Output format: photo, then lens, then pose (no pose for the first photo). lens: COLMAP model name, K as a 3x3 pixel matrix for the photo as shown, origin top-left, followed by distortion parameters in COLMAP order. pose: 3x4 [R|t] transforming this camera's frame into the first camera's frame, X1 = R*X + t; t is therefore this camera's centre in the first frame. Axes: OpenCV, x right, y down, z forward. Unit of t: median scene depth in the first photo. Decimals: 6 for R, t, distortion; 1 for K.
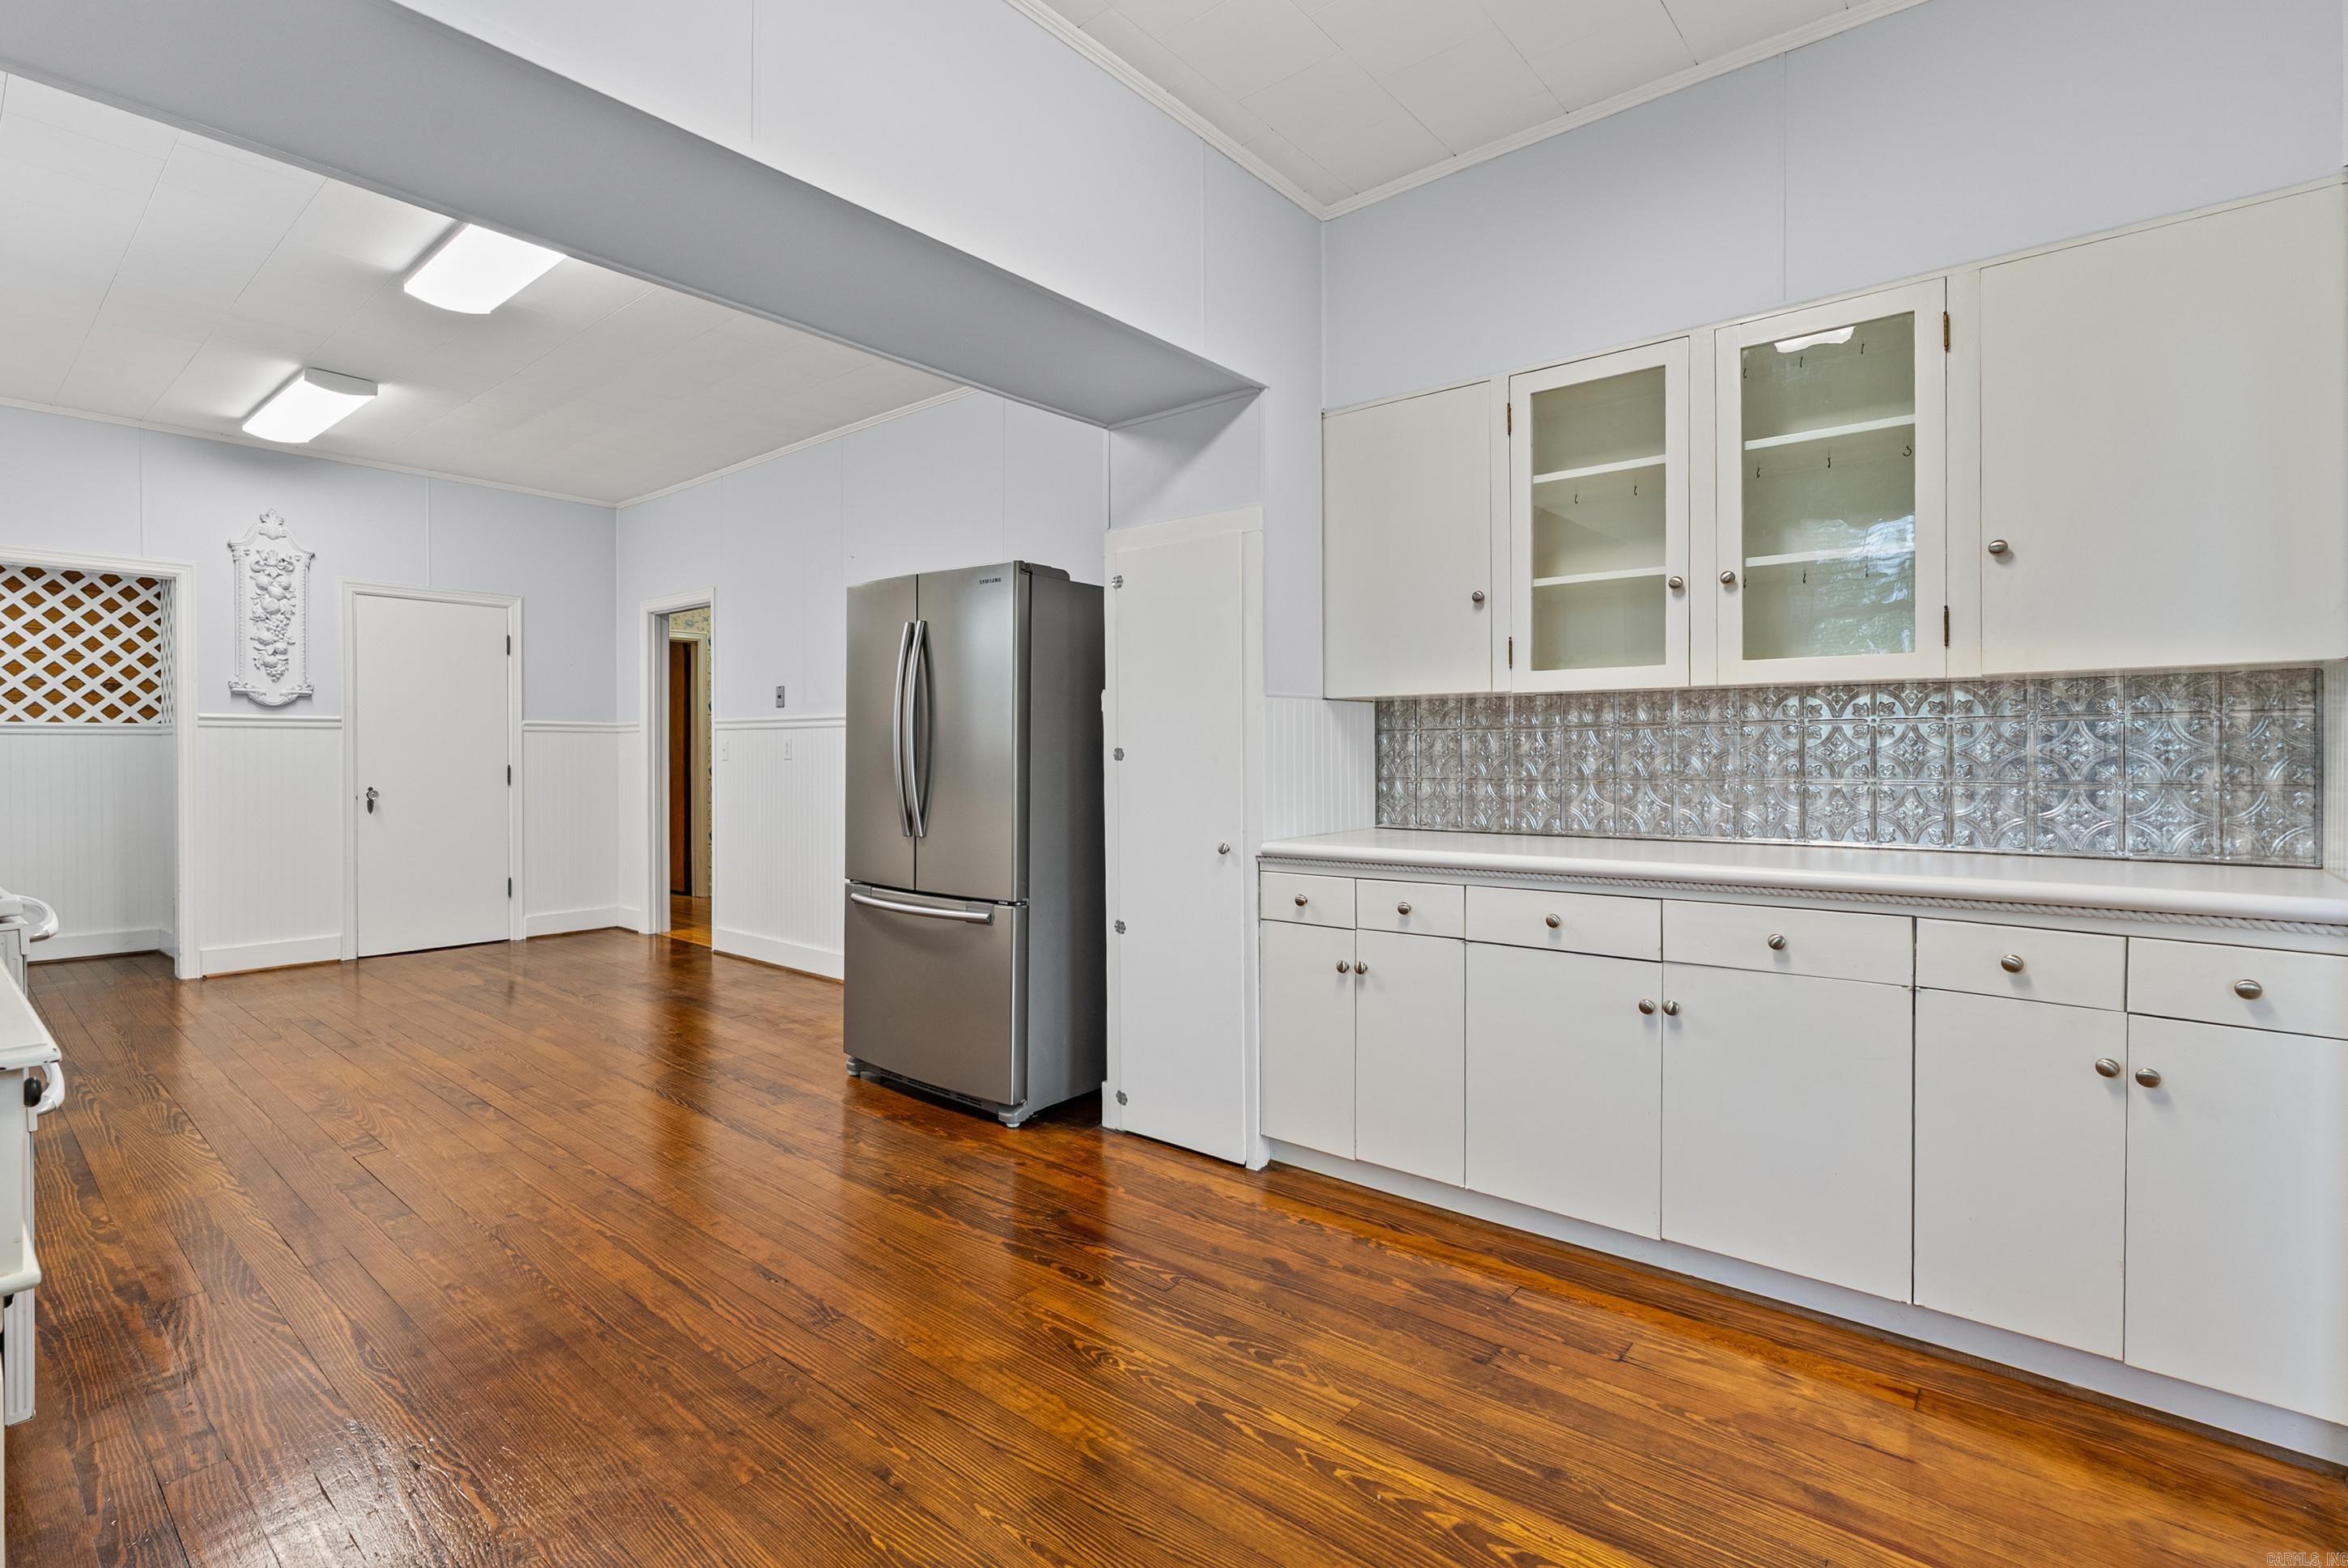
lens RADIAL K [[1077.9, 0, 1174.9], [0, 1077.9, 762.8], [0, 0, 1]] dist [-0.004625, 0.000104]
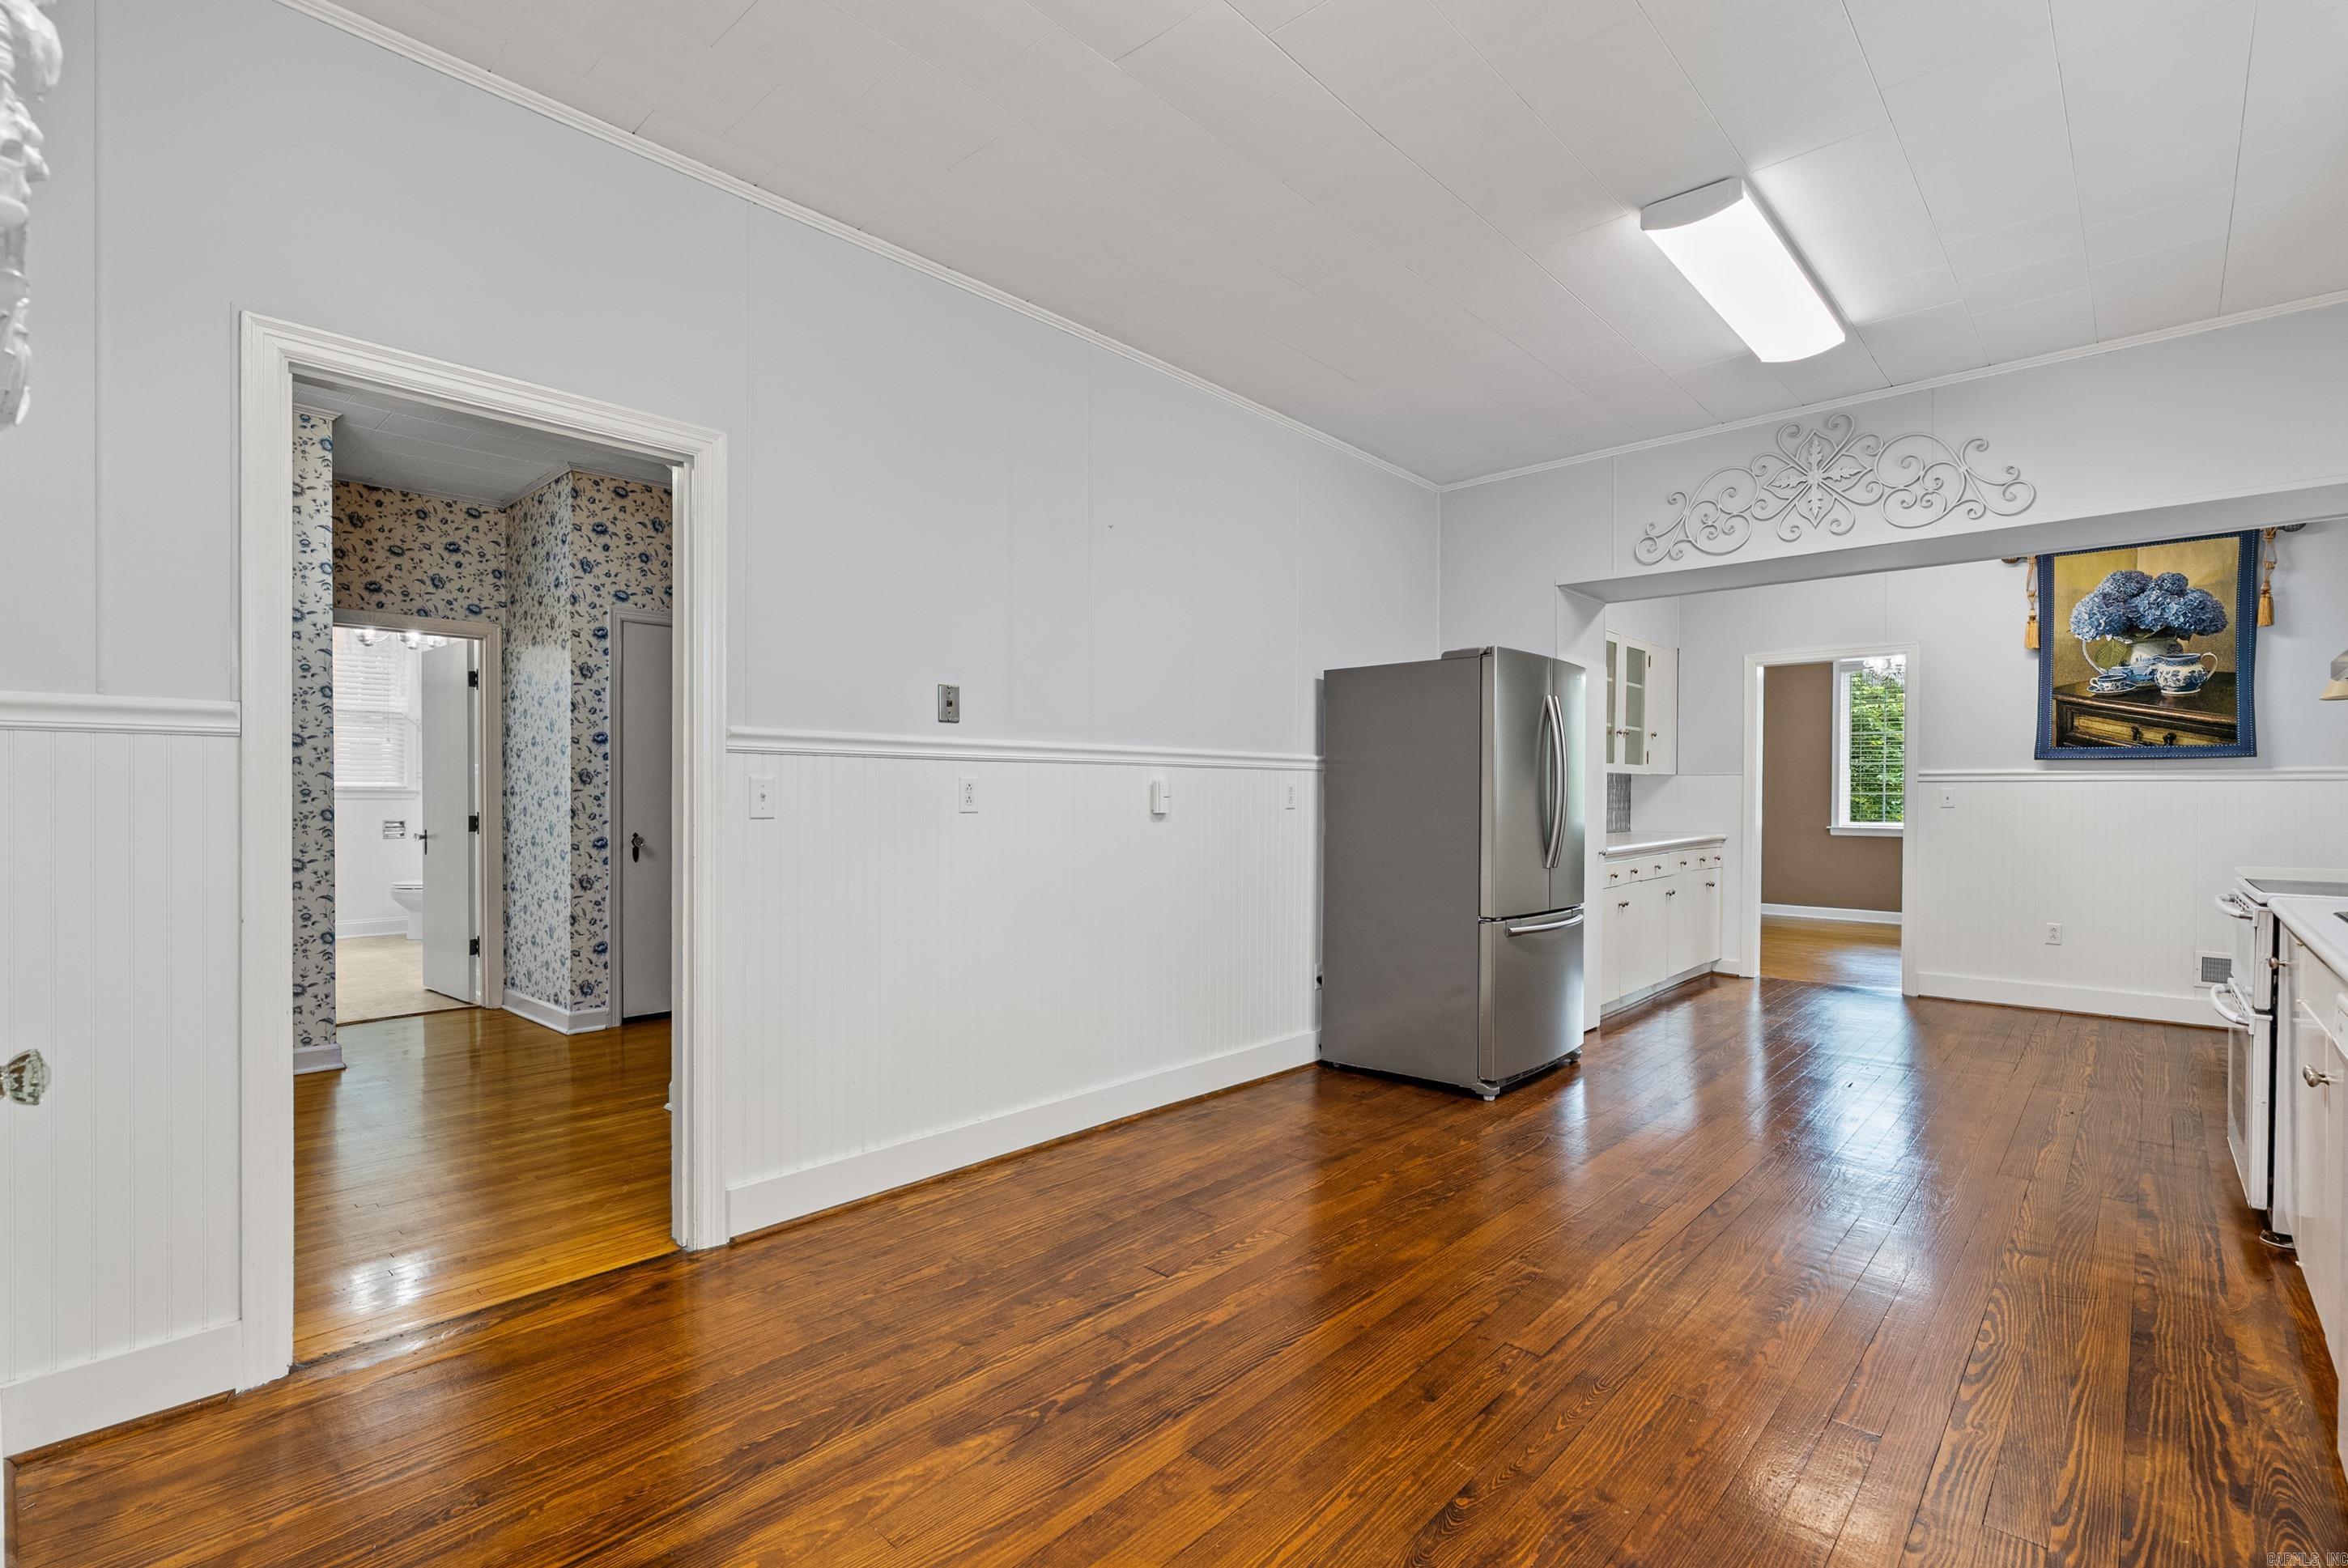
lens RADIAL K [[1077.9, 0, 1180.1], [0, 1077.9, 803.7], [0, 0, 1]] dist [-0.004625, 0.000104]
pose [[0.064160, -0.010886, 0.997880, -1.011607], [0.008172, 0.999913, 0.010383, -0.014465], [-0.997906, 0.007488, 0.064243, 0.897440]]
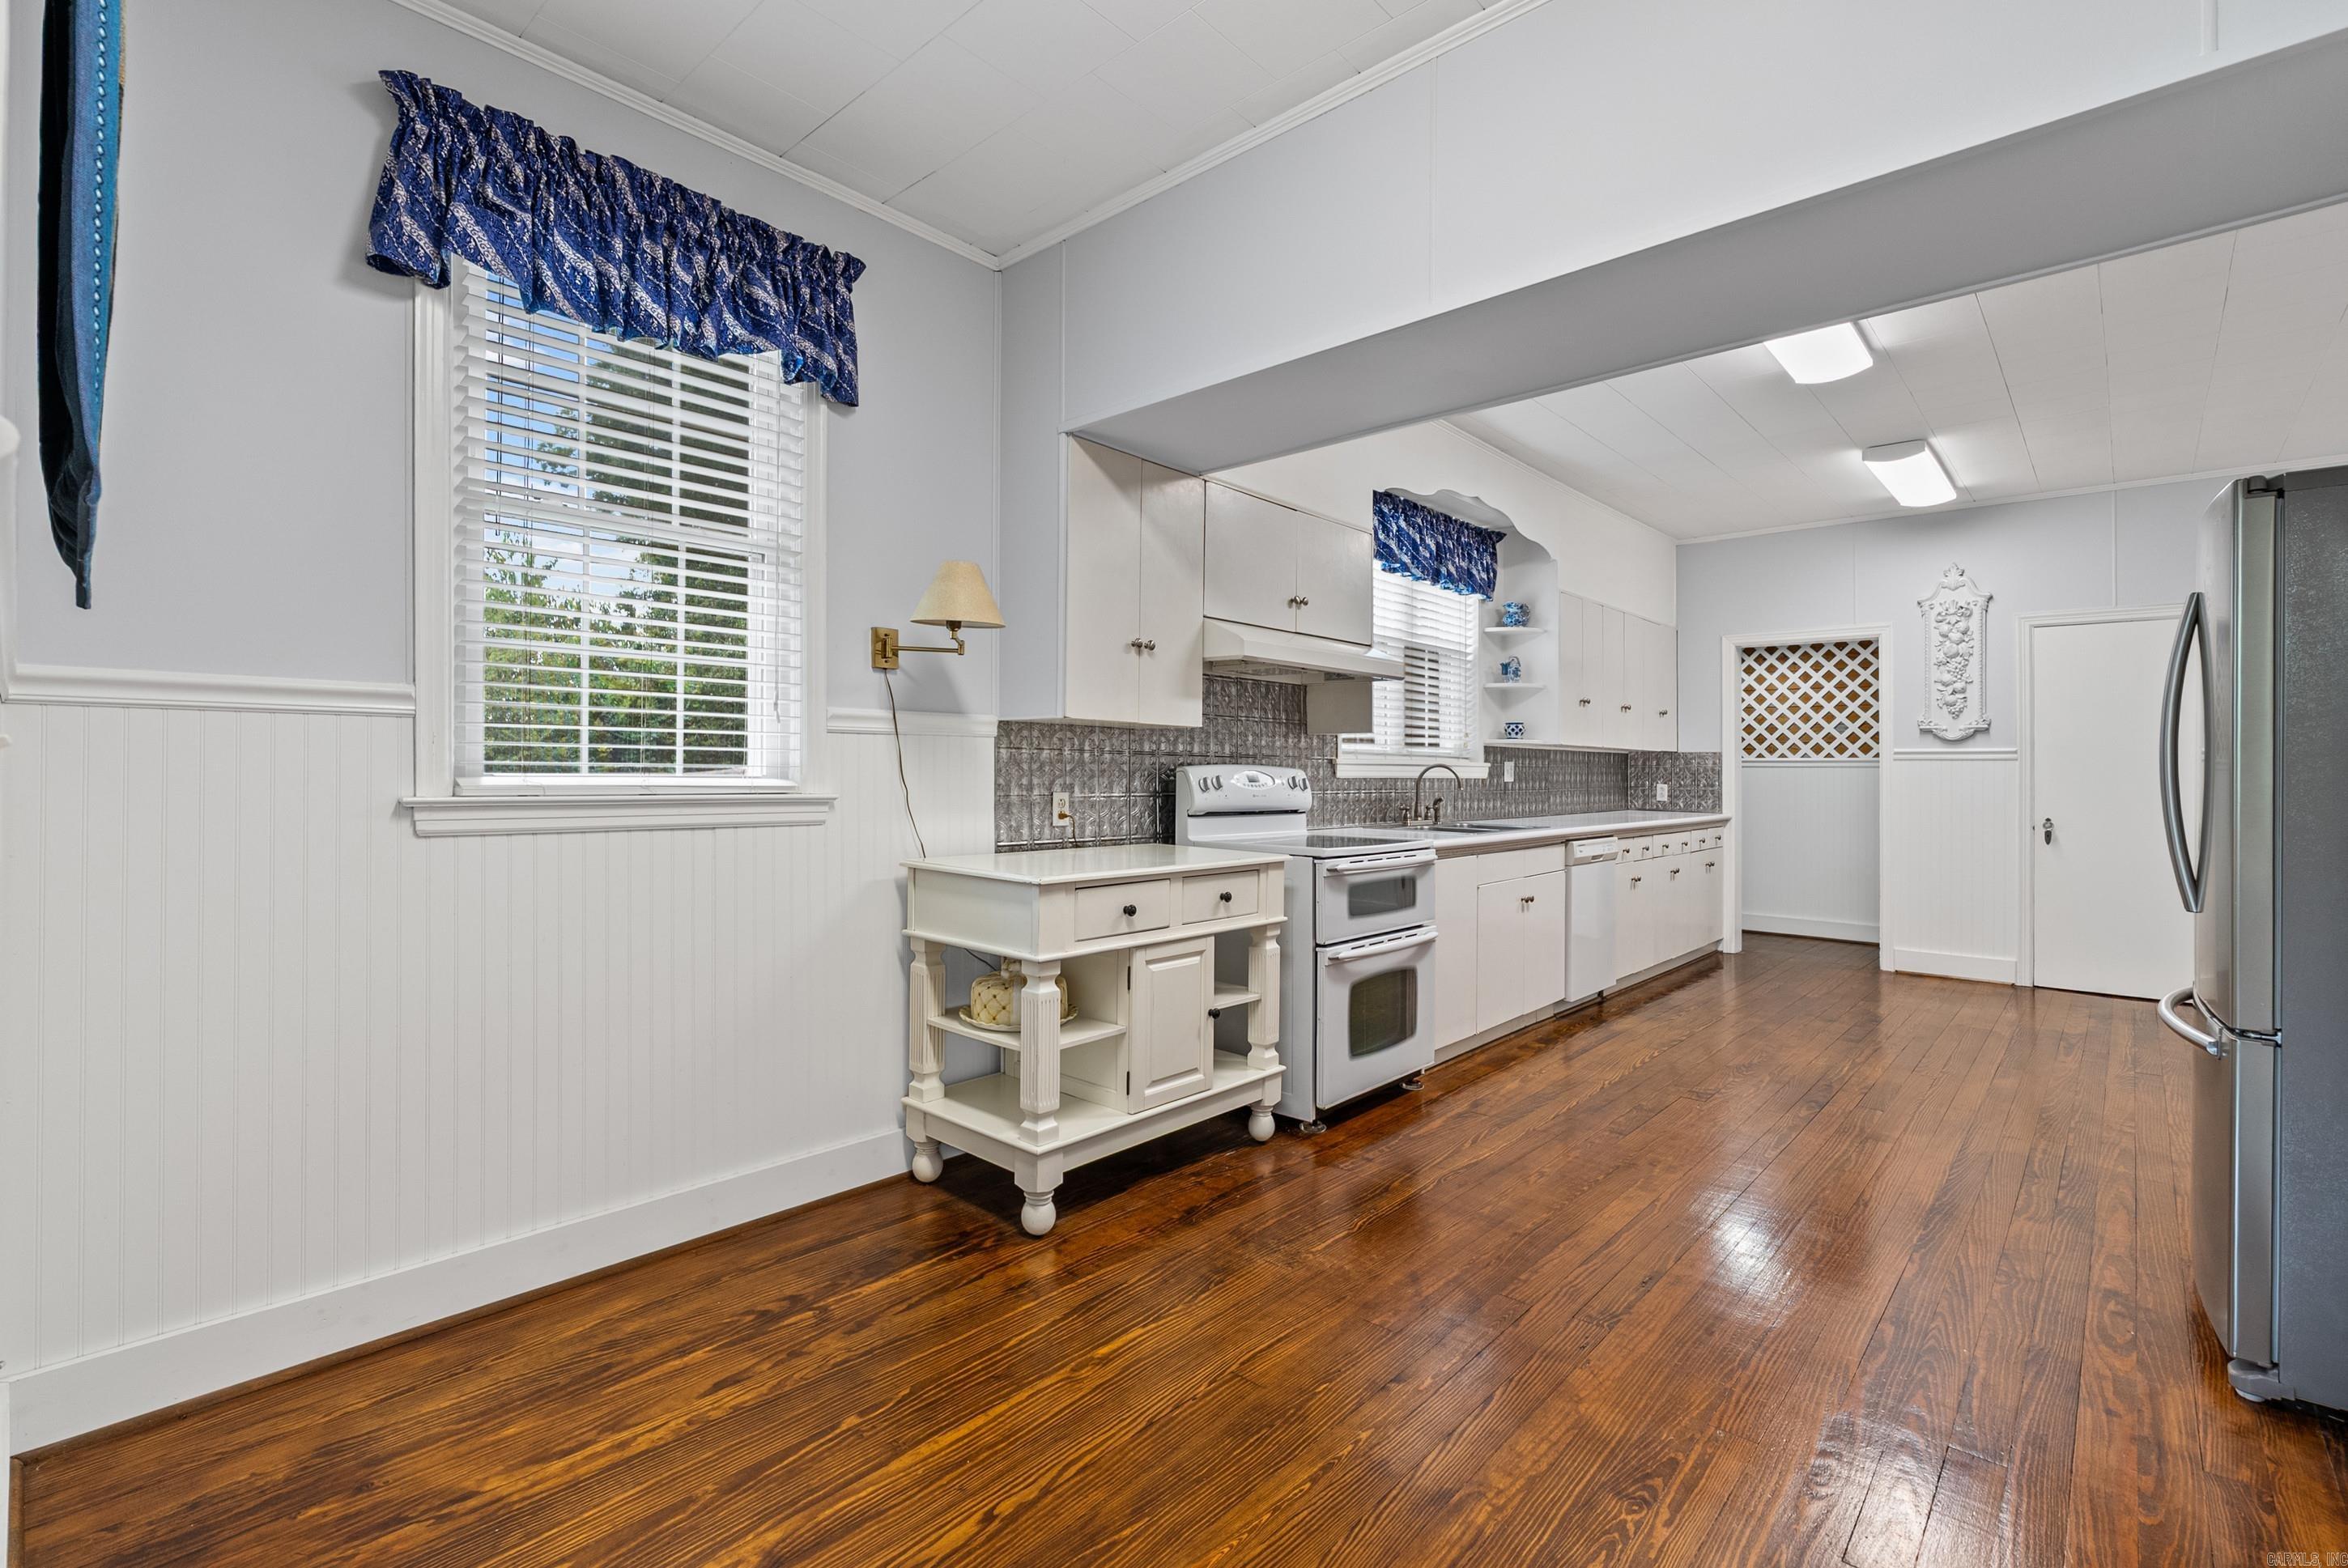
lens RADIAL K [[1077.9, 0, 1180.4], [0, 1077.9, 755.0], [0, 0, 1]] dist [-0.004625, 0.000104]
pose [[-0.049381, -0.018504, -0.998609, 0.309043], [-0.020190, 0.999643, -0.017524, -0.002198], [0.998576, 0.019296, -0.049737, 0.262183]]
